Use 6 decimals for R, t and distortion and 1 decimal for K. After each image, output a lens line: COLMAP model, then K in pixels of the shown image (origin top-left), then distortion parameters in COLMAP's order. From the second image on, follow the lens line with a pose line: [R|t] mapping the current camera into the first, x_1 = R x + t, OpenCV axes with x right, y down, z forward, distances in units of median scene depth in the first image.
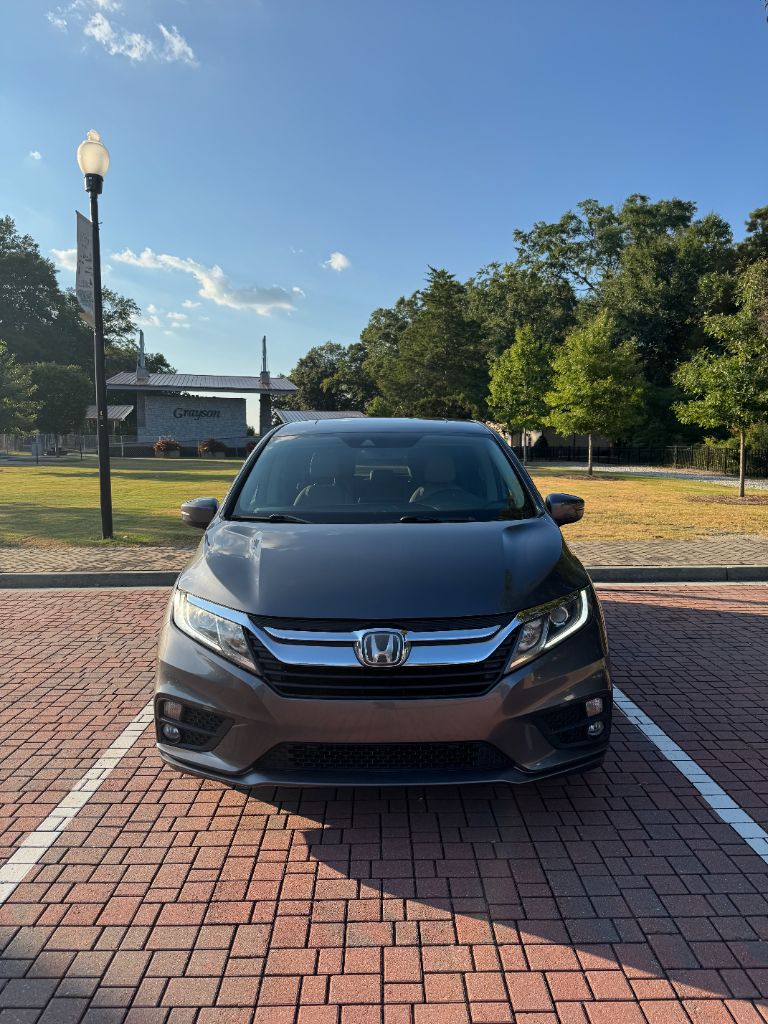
lens RADIAL K [[722.7, 0, 379.2], [0, 722.7, 523.5], [0, 0, 1]] dist [0.029675, -0.040131]
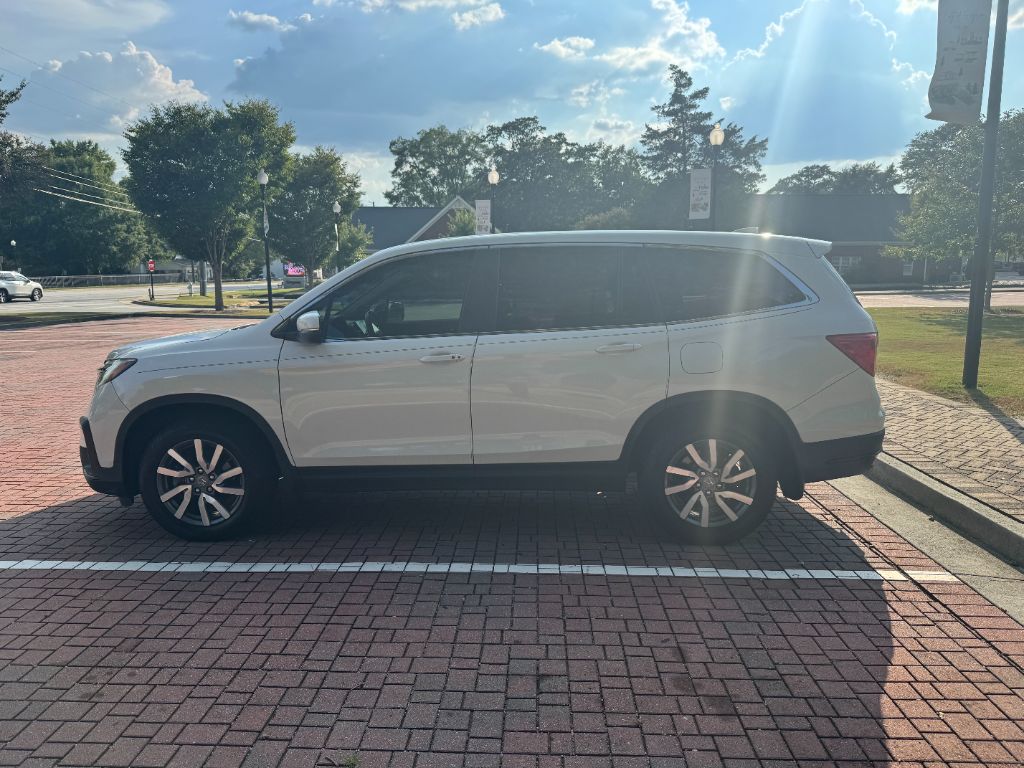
lens RADIAL K [[722.7, 0, 509.4], [0, 722.7, 392.9], [0, 0, 1]] dist [0.029675, -0.040131]
pose [[-0.045912, 0.164667, -0.985280, 0.104249], [-0.100876, 0.980514, 0.168571, -0.012676], [0.993839, 0.107131, -0.028406, 0.115906]]
